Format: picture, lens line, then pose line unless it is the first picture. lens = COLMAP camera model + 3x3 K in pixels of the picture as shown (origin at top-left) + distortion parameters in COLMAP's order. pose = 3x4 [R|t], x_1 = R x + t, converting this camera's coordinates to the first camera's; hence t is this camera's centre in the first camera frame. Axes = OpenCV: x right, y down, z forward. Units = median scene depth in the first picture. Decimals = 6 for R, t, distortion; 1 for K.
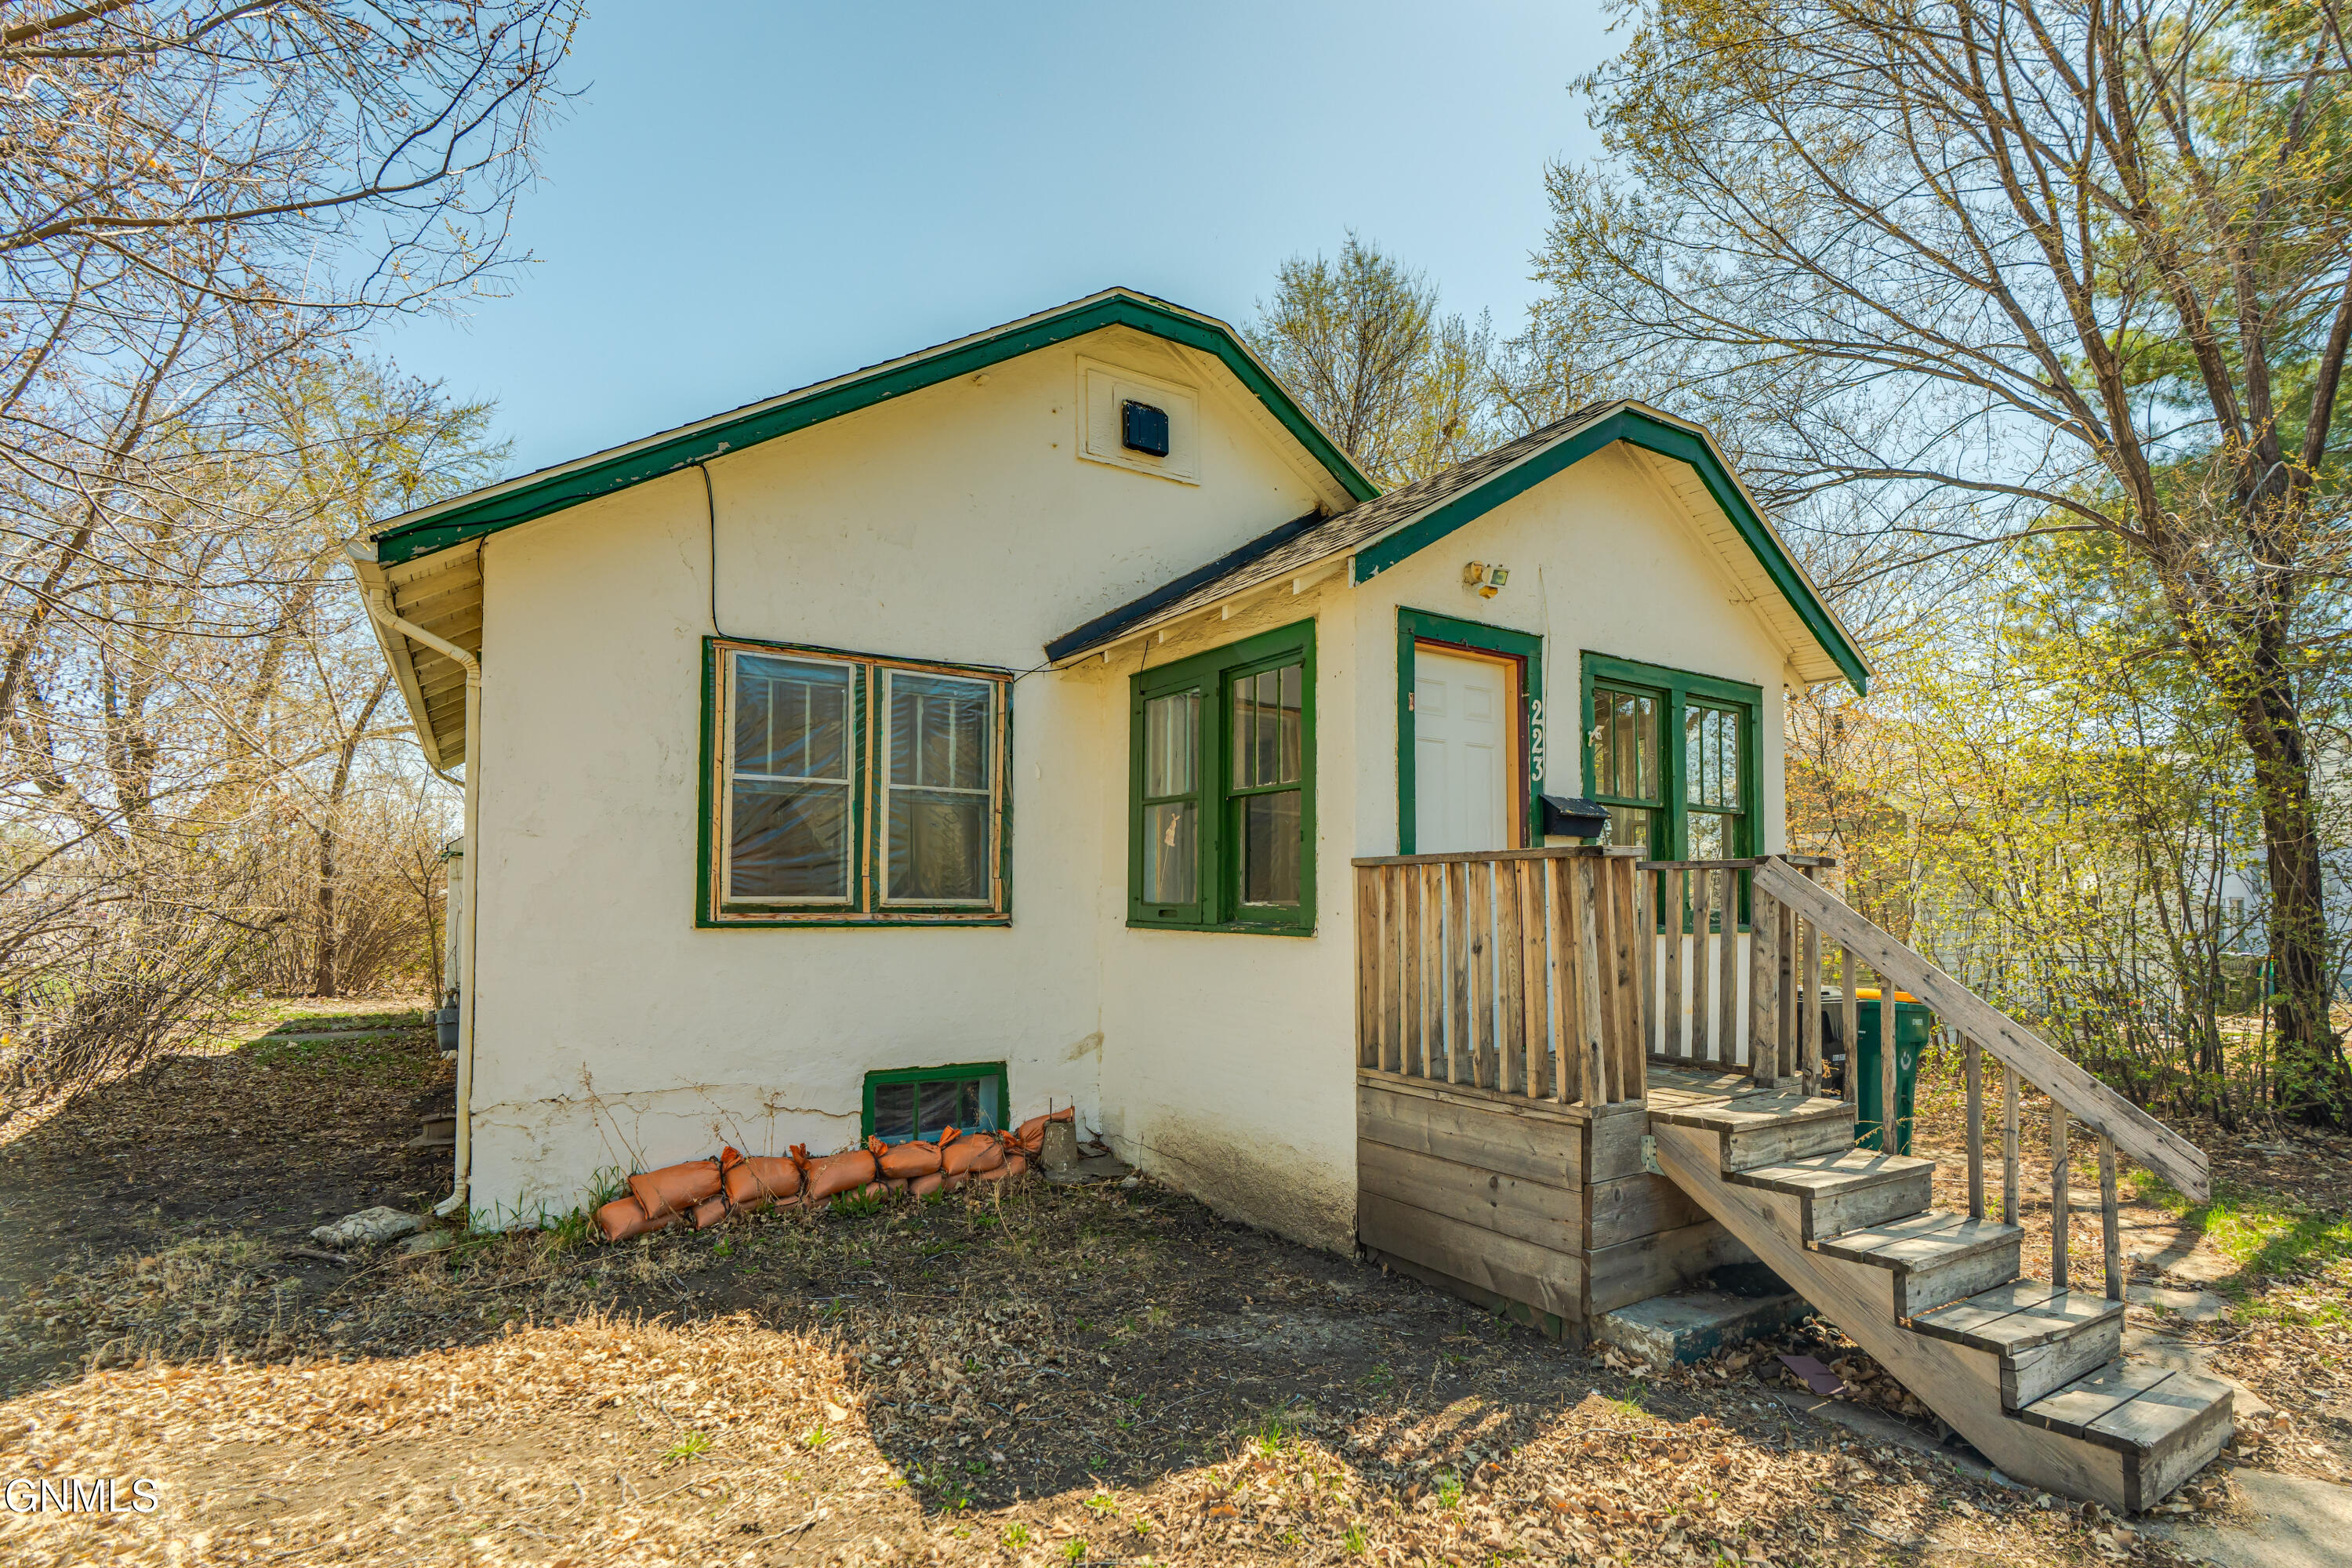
lens RADIAL K [[1130.7, 0, 1211.2], [0, 1130.7, 848.1], [0, 0, 1]] dist [-0.004554, -0.000490]
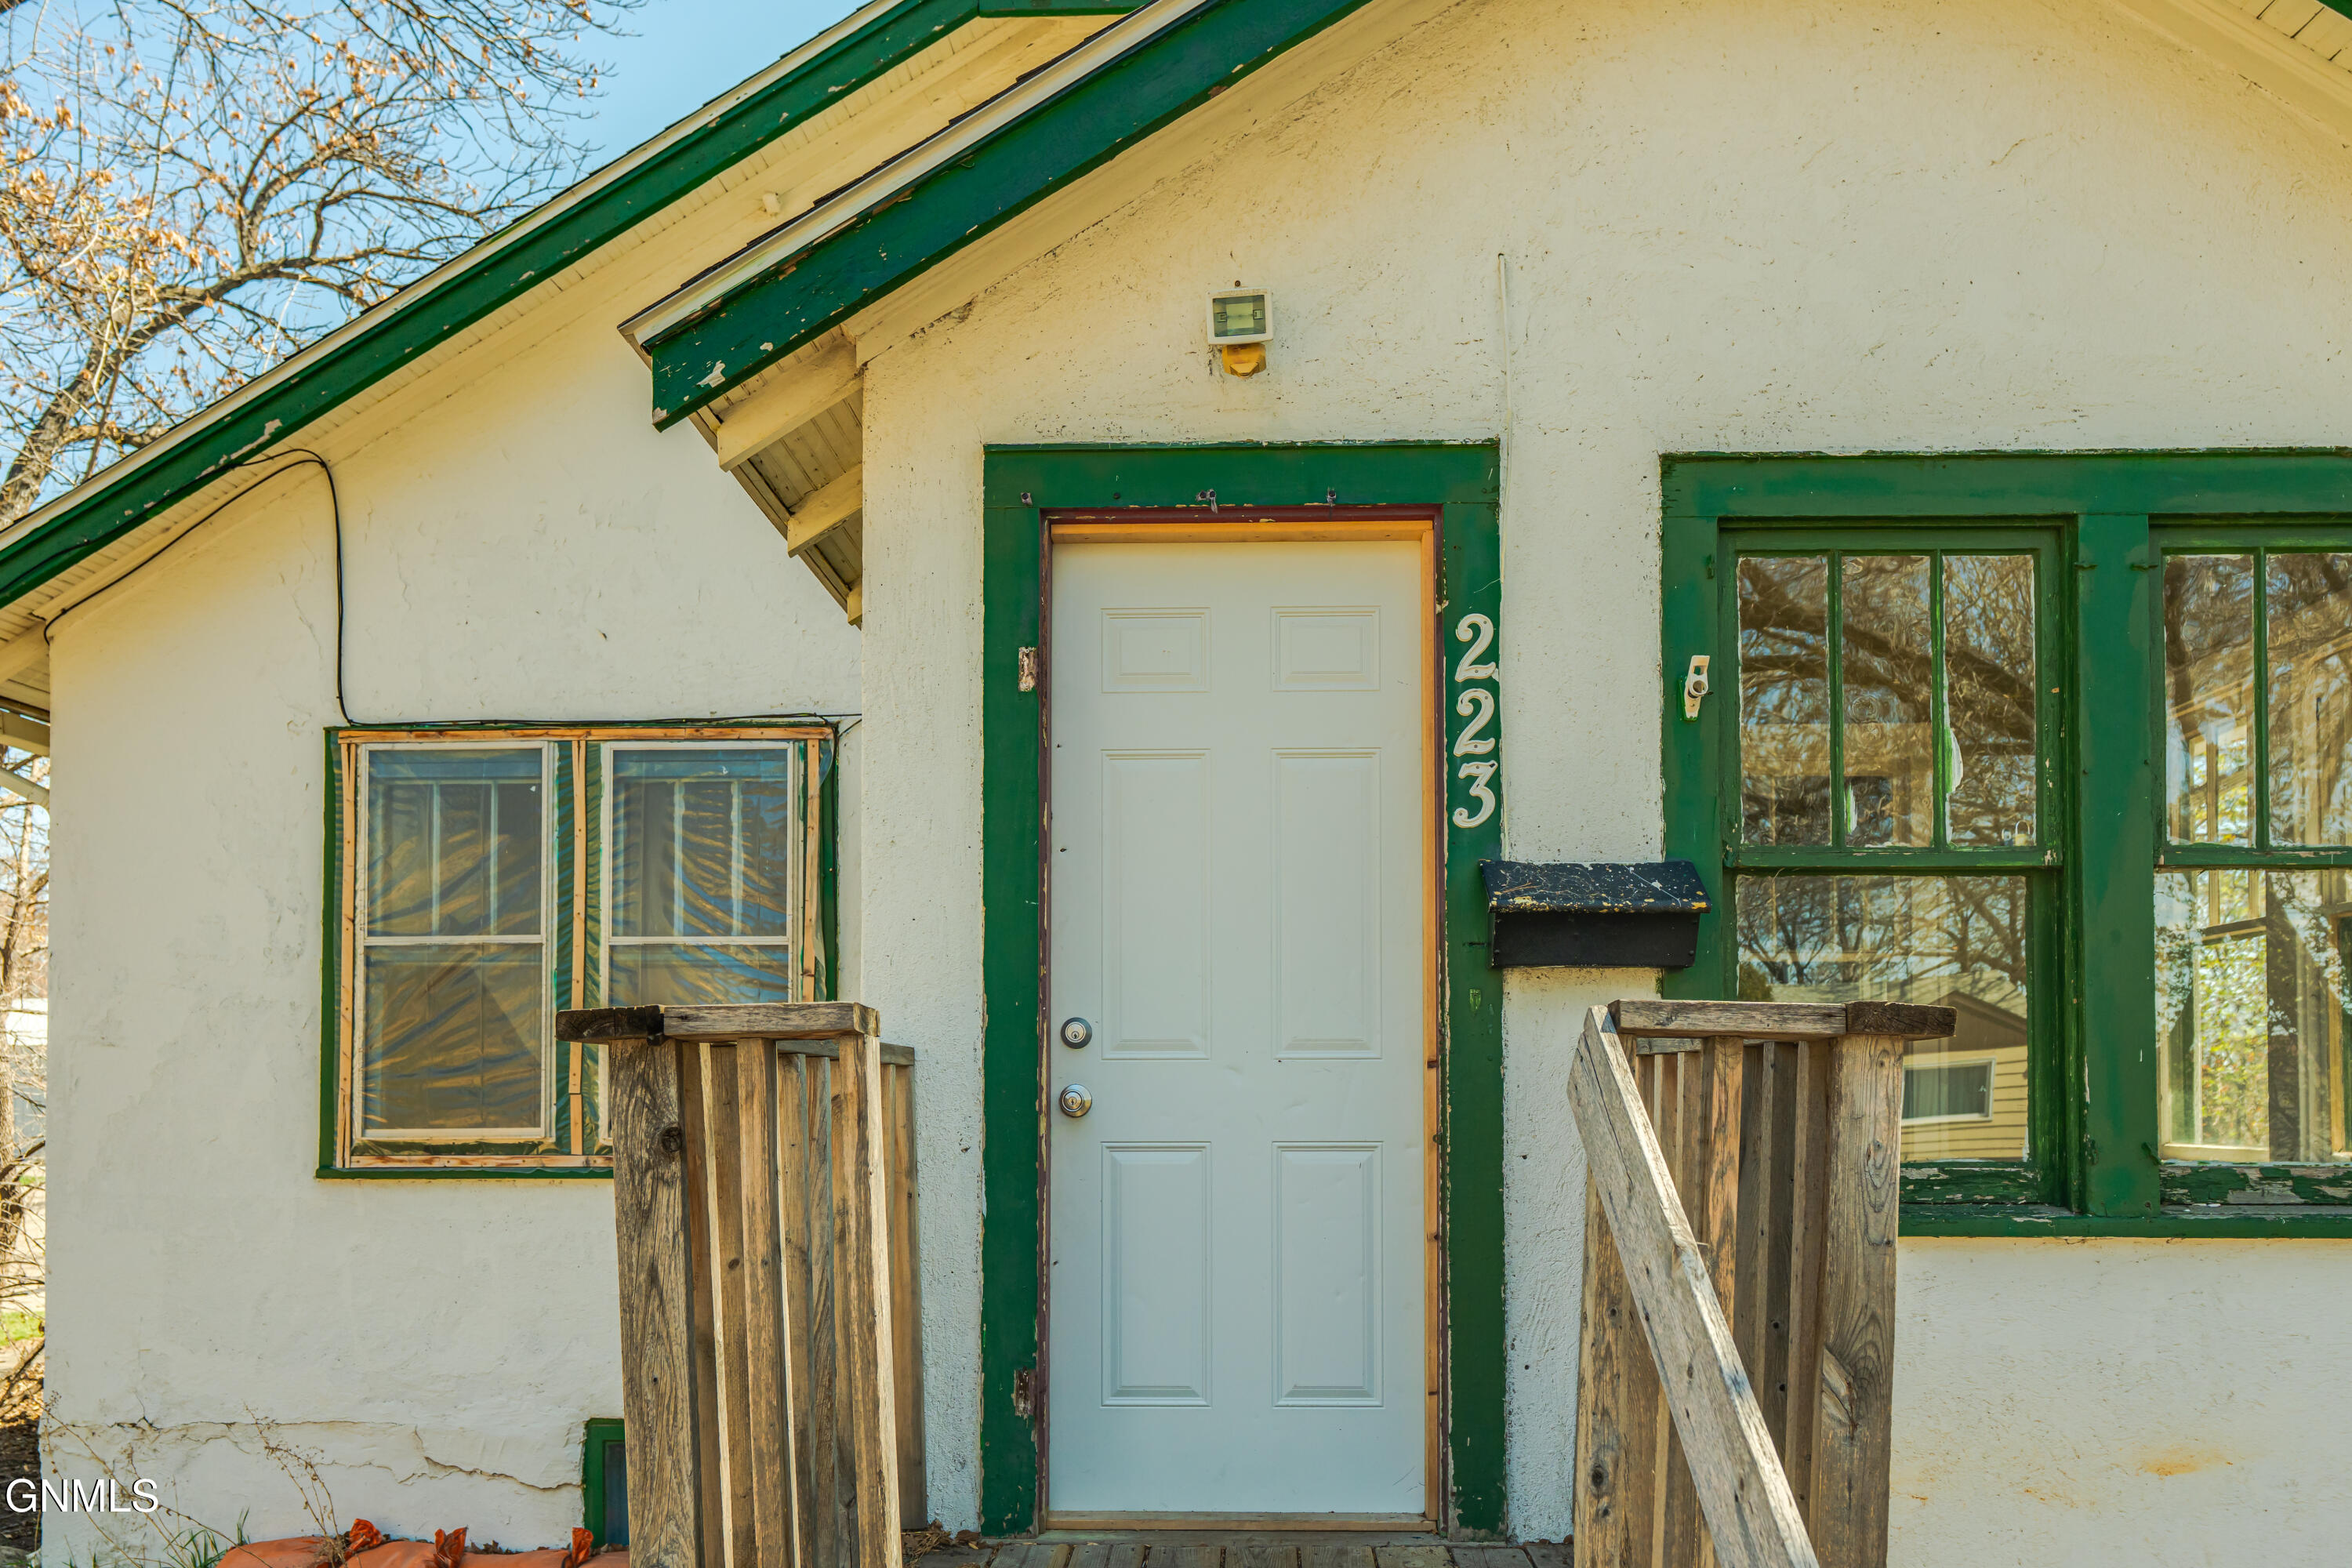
lens RADIAL K [[1799.1, 0, 1241.7], [0, 1799.1, 1068.0], [0, 0, 1]] dist [0.007236, -0.004342]
pose [[0.817020, -0.020594, -0.576242, 0.544396], [0.032729, 0.999407, 0.010688, 0.012706], [0.575680, -0.027592, 0.817209, 0.430992]]
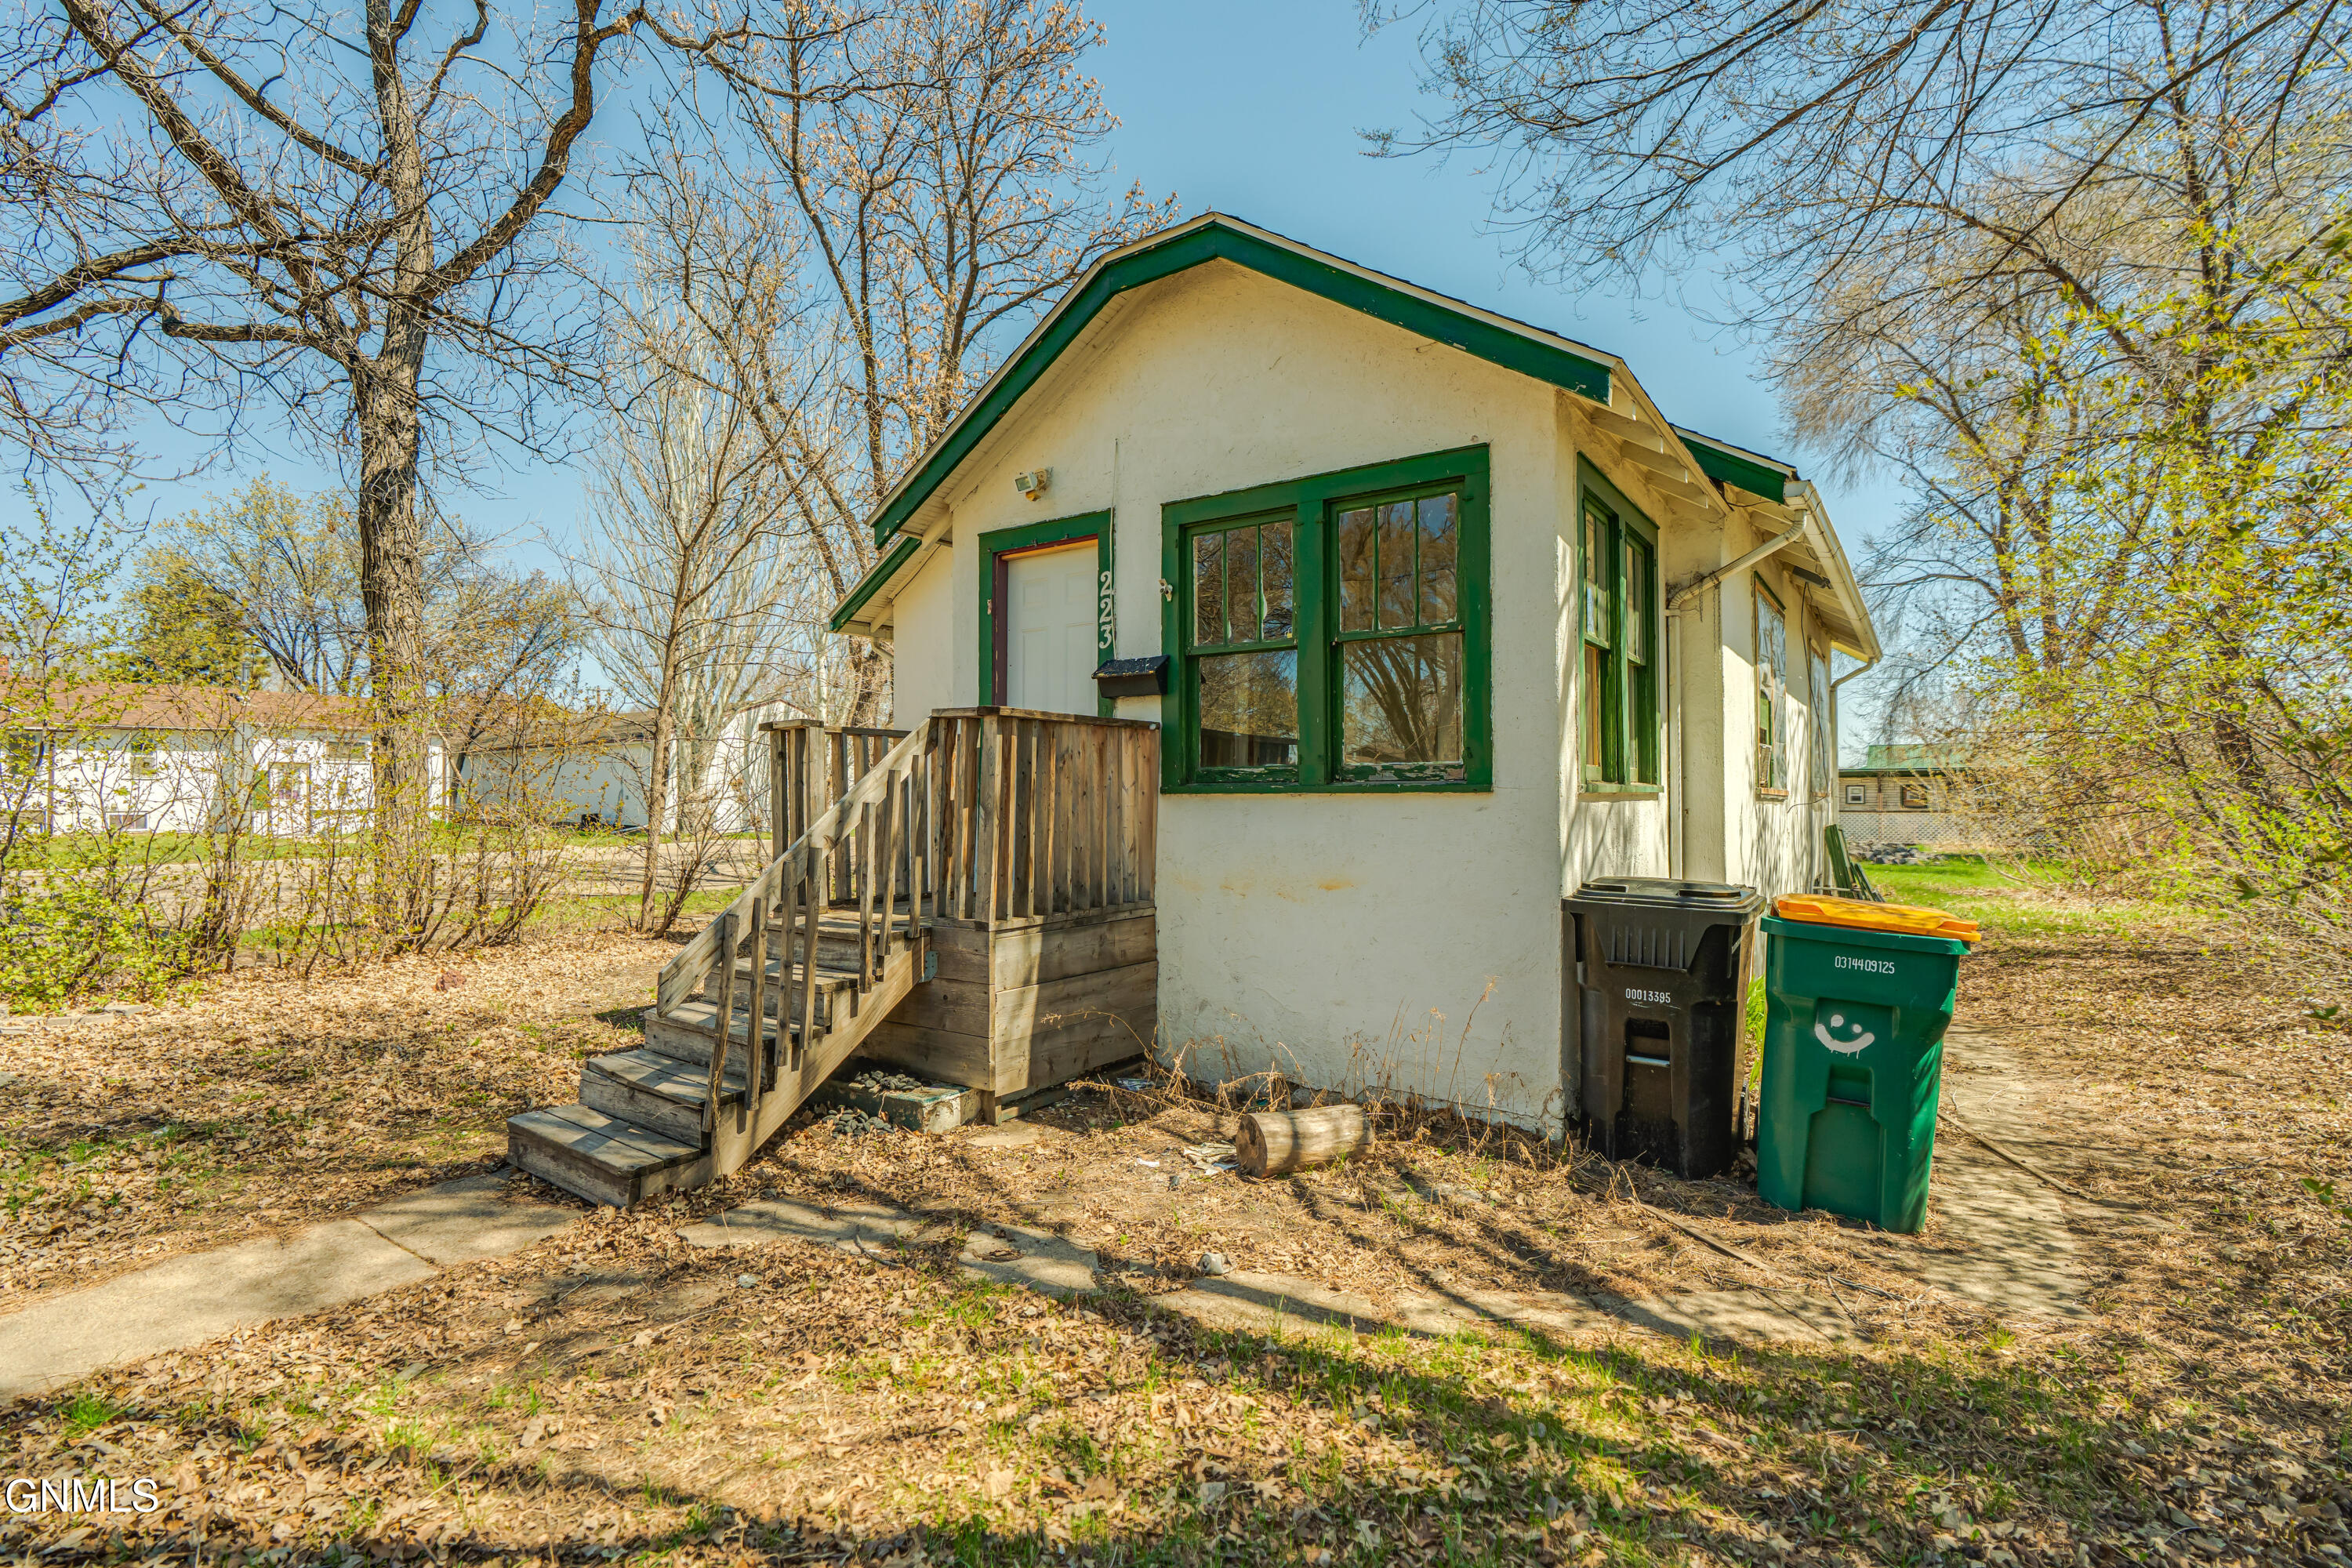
lens RADIAL K [[1128.4, 0, 1179.6], [0, 1128.4, 773.7], [0, 0, 1]] dist [-0.002628, 0.000059]
pose [[0.354439, -0.029115, -0.934626, 1.233758], [0.045783, 0.998857, -0.013754, 0.072556], [0.933958, -0.037915, 0.355366, 0.649294]]
